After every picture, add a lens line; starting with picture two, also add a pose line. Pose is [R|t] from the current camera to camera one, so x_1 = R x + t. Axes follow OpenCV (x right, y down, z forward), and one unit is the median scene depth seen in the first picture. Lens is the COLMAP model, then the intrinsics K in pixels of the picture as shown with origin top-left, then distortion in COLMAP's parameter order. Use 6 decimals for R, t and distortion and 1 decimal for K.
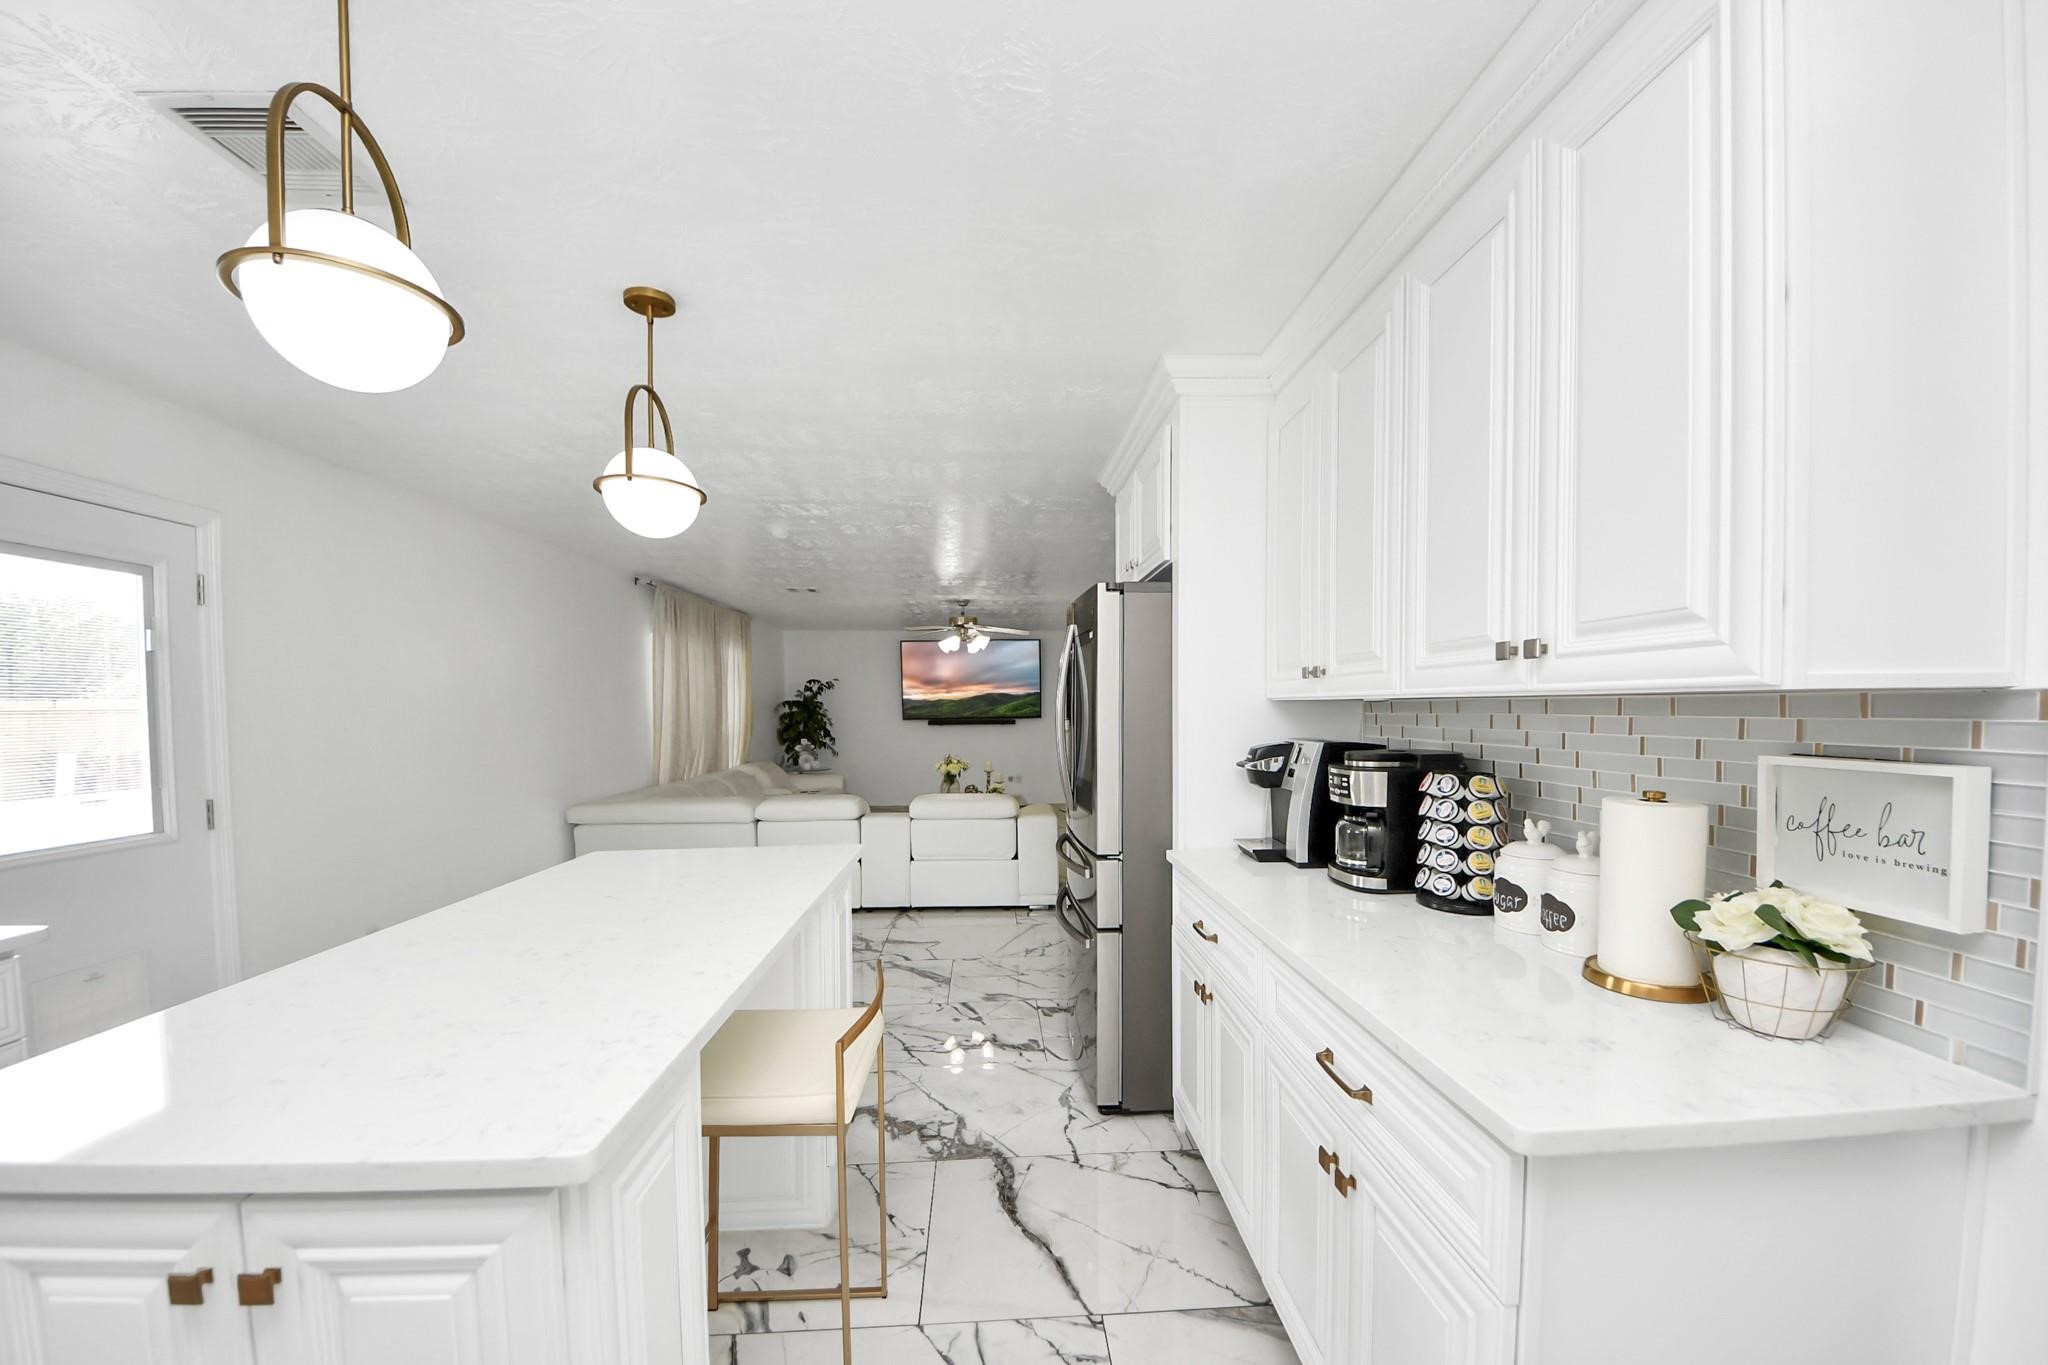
lens RADIAL K [[737.0, 0, 1016.8], [0, 737.0, 706.6], [0, 0, 1]] dist [0.000563, -0.009203]
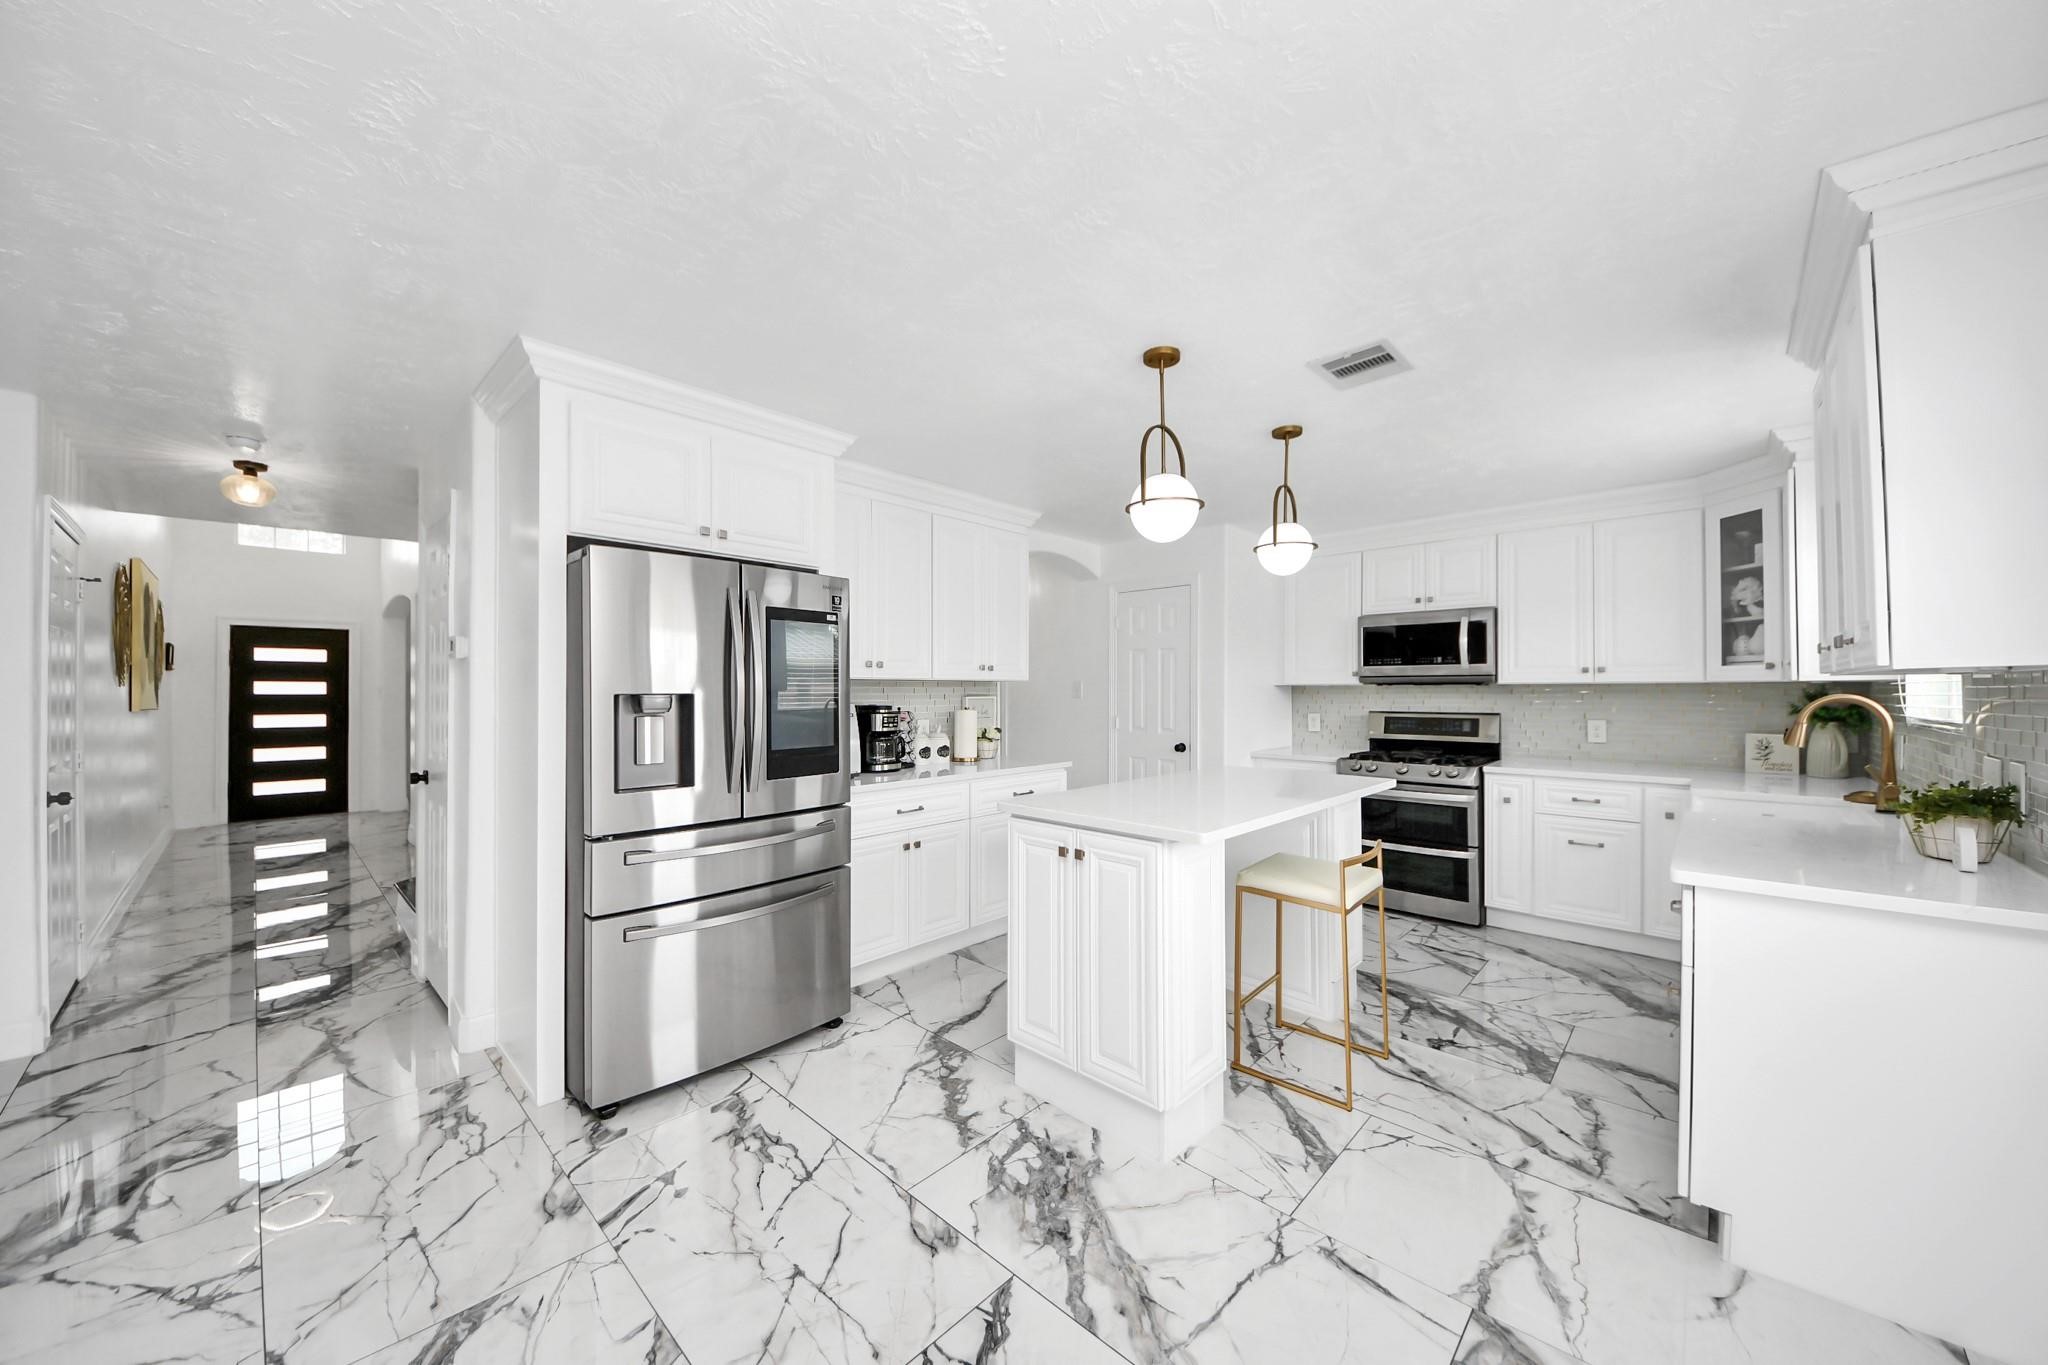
lens RADIAL K [[727.5, 0, 1032.9], [0, 727.5, 685.7], [0, 0, 1]] dist [0.016376, -0.011333]
pose [[-0.699193, 0.011010, 0.714848, -0.628711], [0.002267, 0.999911, -0.013184, 0.018398], [-0.714930, -0.007598, -0.699155, 1.064763]]
